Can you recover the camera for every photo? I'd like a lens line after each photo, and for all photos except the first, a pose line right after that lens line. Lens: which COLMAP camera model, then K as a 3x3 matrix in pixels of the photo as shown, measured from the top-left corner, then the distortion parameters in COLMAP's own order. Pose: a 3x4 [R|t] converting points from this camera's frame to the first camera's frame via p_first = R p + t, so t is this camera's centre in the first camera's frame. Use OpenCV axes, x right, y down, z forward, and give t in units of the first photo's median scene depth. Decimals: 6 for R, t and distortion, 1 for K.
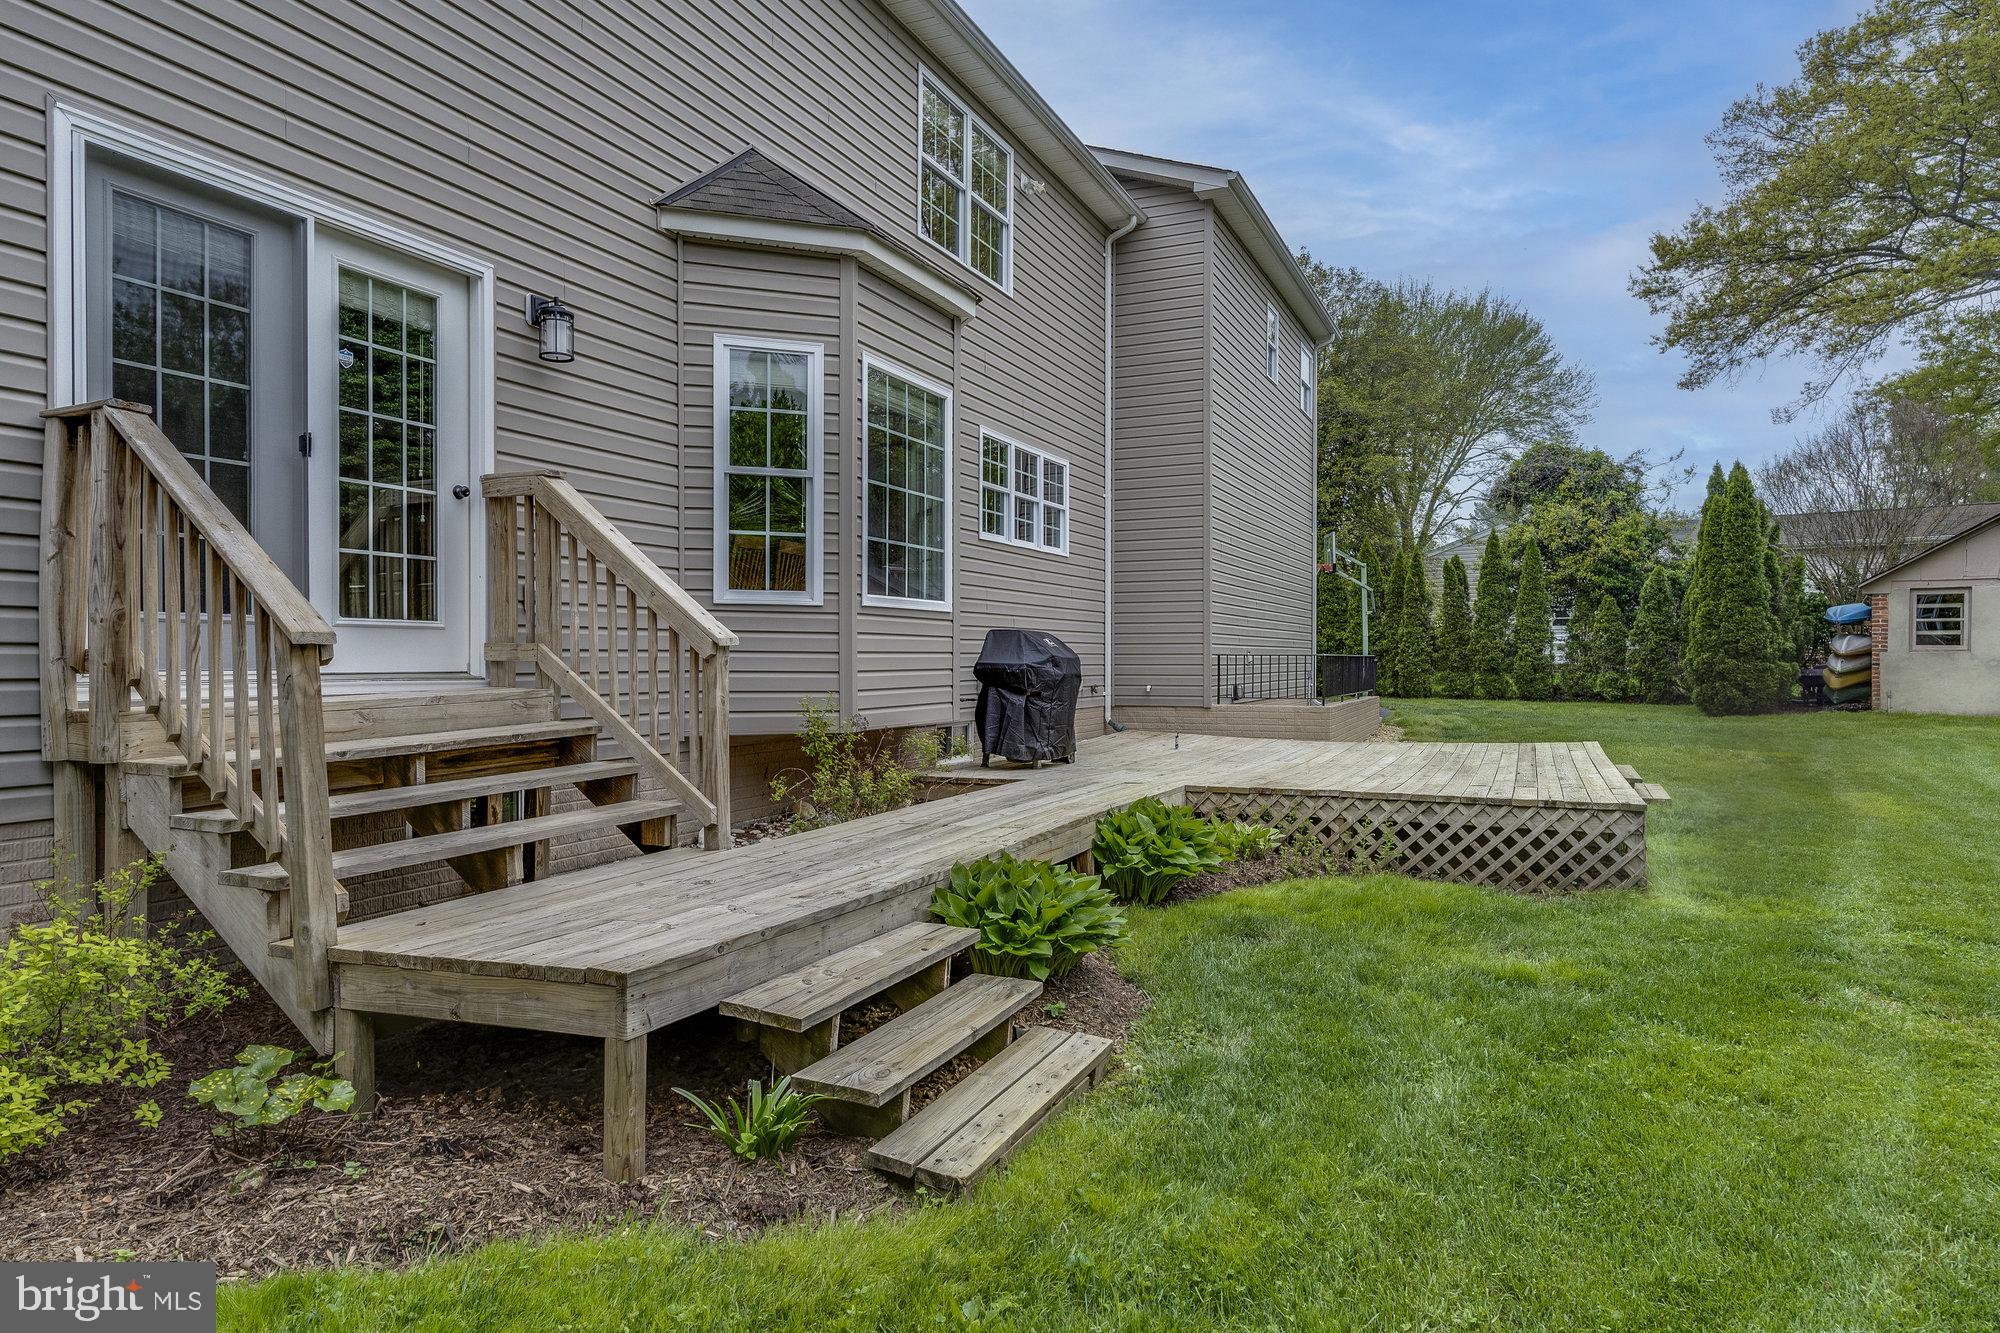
lens RADIAL K [[1191.3, 0, 998.1], [0, 1191.3, 661.1], [0, 0, 1]] dist [0.003367, 0.001283]
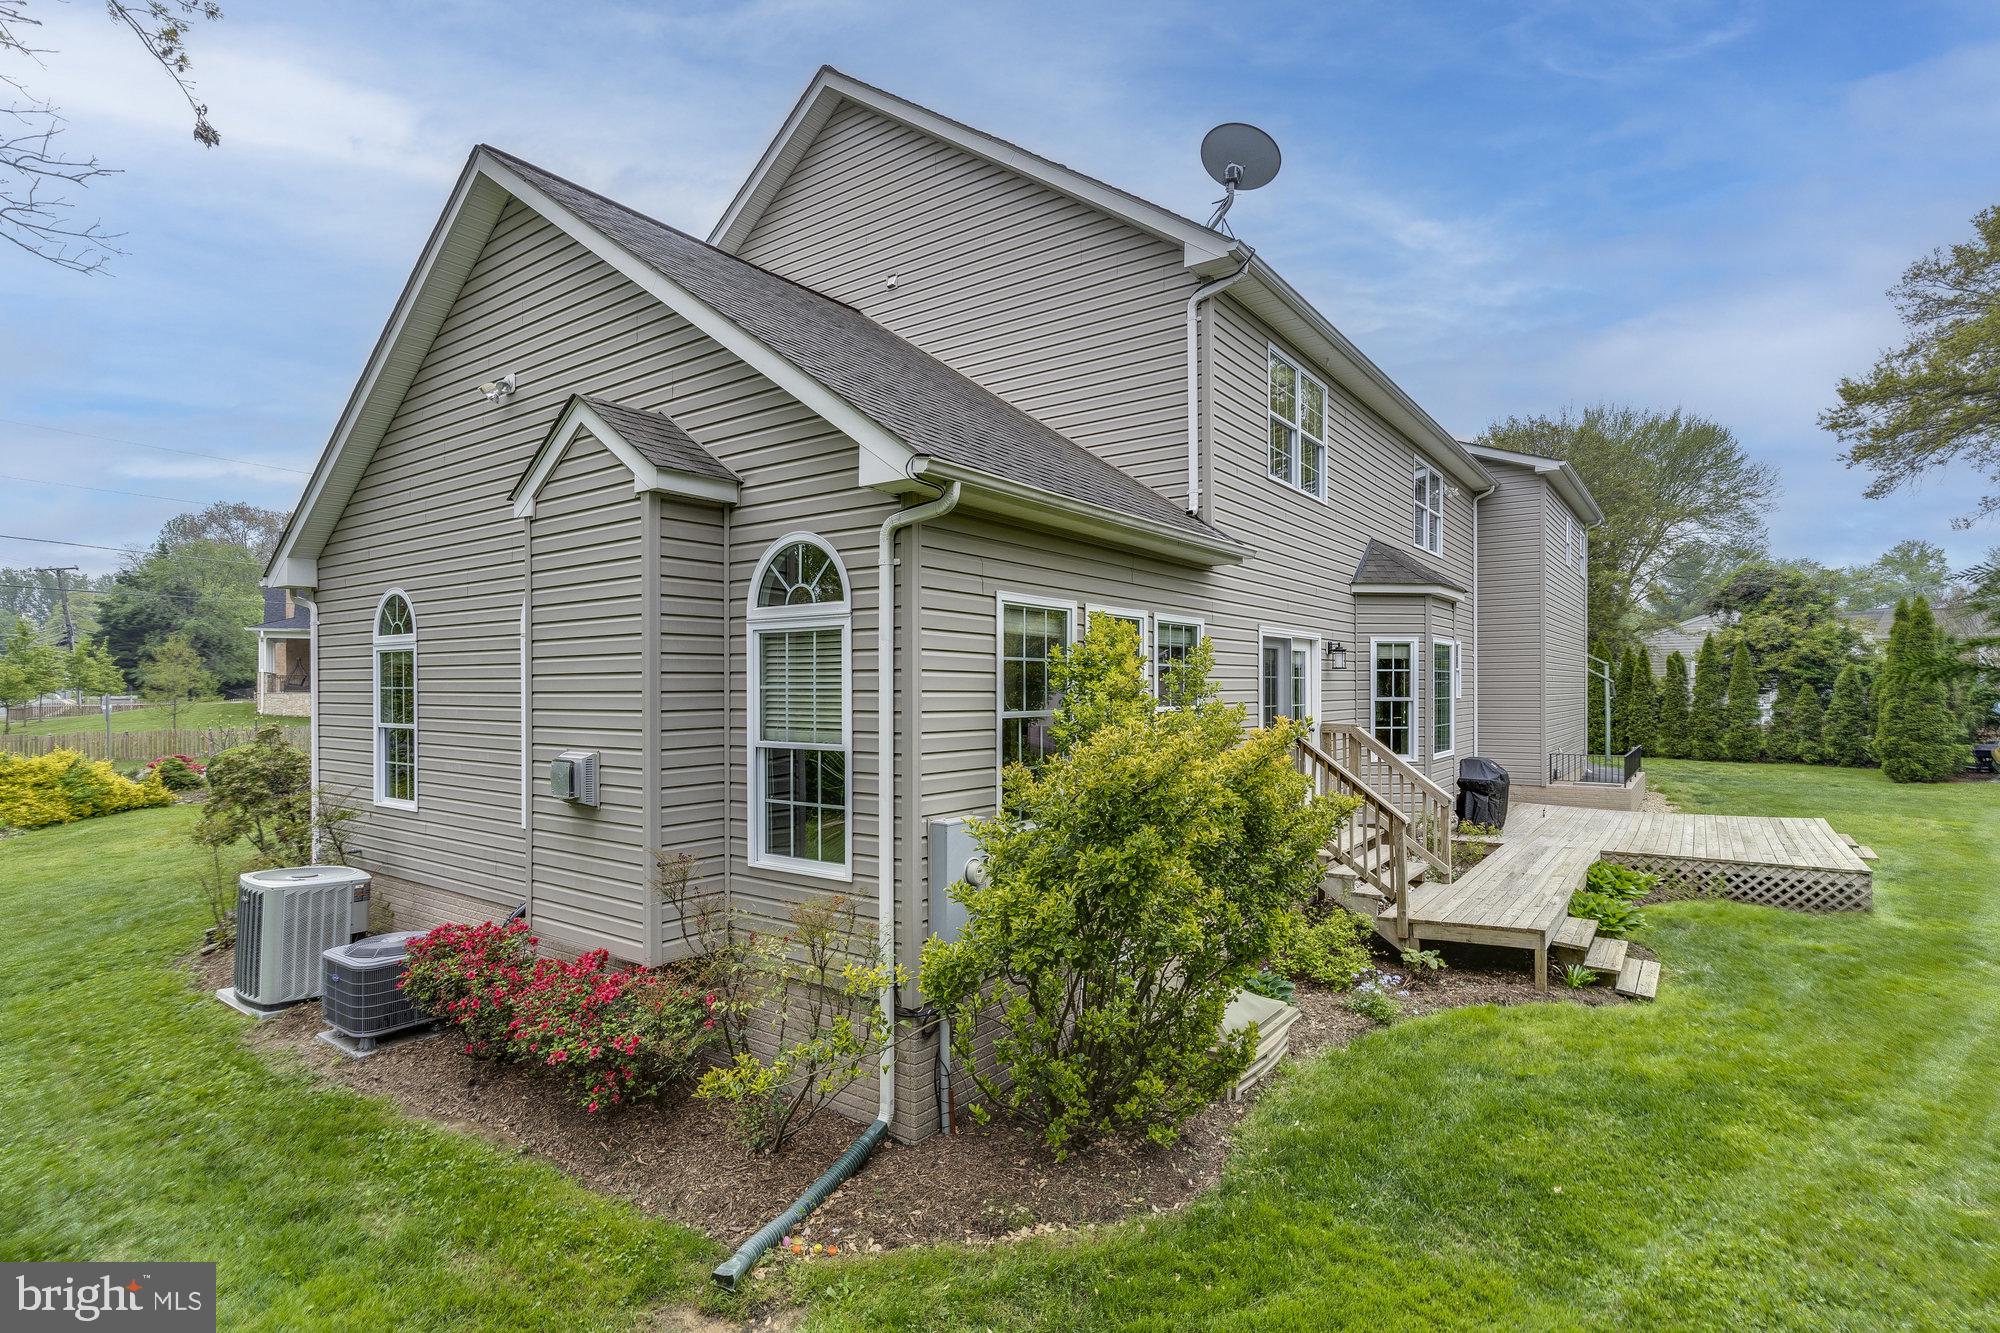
lens RADIAL K [[976.8, 0, 1003.8], [0, 976.8, 694.3], [0, 0, 1]] dist [-0.001993, -0.000379]
pose [[0.980577, -0.002921, -0.196115, -0.327508], [0.003882, 0.999982, 0.004519, -0.109745], [0.196098, -0.005193, 0.980571, -0.518130]]
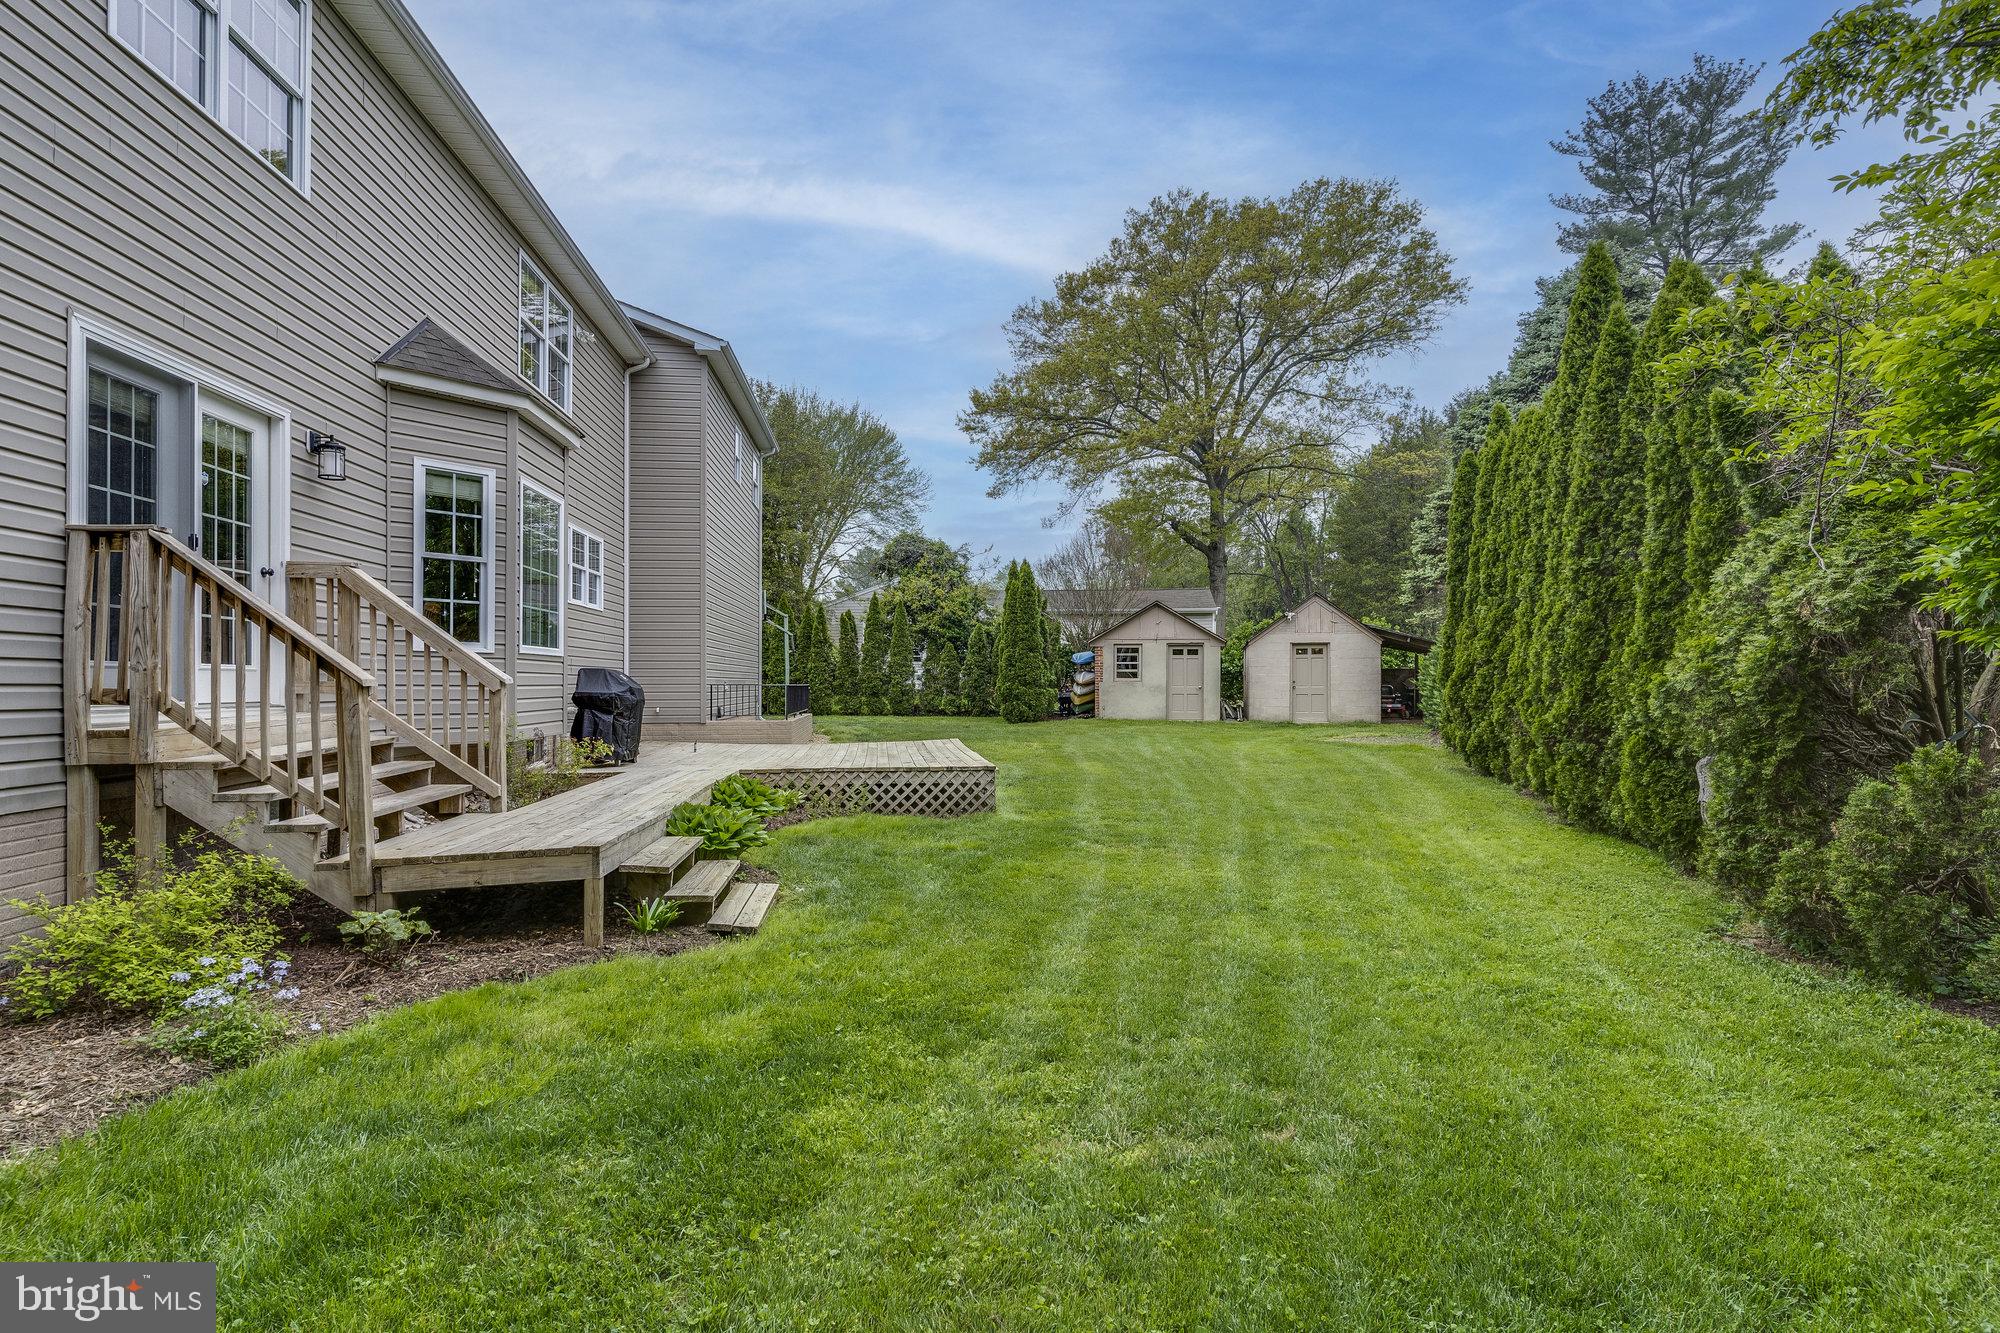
lens RADIAL K [[1032.6, 0, 1007.5], [0, 1032.6, 678.7], [0, 0, 1]] dist [-0.000652, -0.000358]
pose [[0.855224, 0.001883, 0.518255, -0.163305], [0.002138, 0.999972, -0.007161, -0.003672], [-0.518254, 0.007232, 0.855196, -0.231993]]
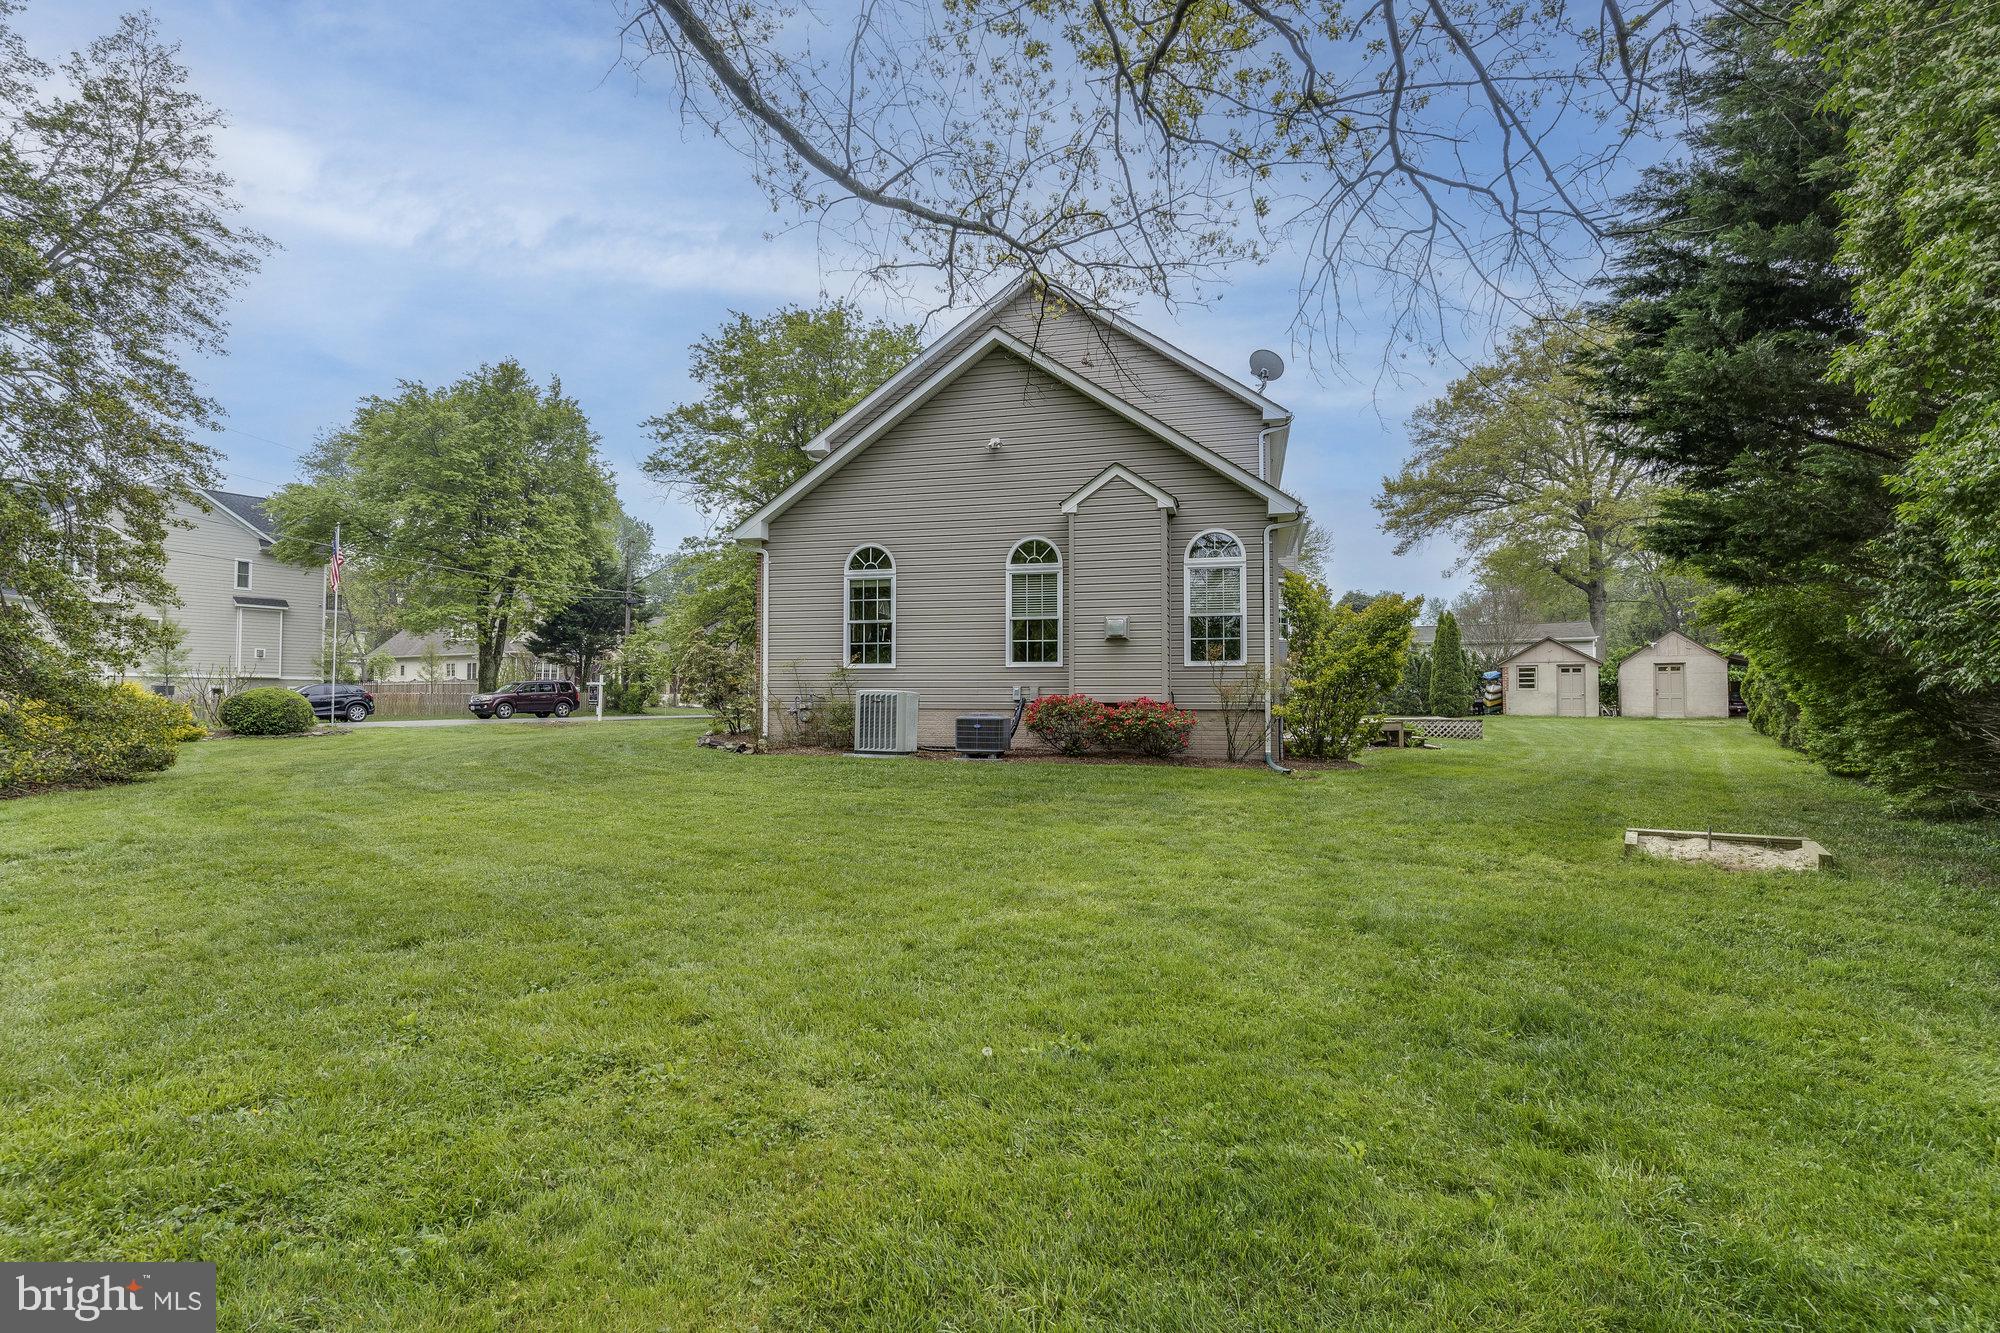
lens RADIAL K [[965.2, 0, 995.9], [0, 965.2, 672.7], [0, 0, 1]] dist [0.000355, 0.000041]
pose [[0.983150, 0.005358, 0.182722, -1.046916], [0.001360, 0.999328, -0.036618, 0.041332], [-0.182796, 0.036249, 0.982482, -1.215786]]
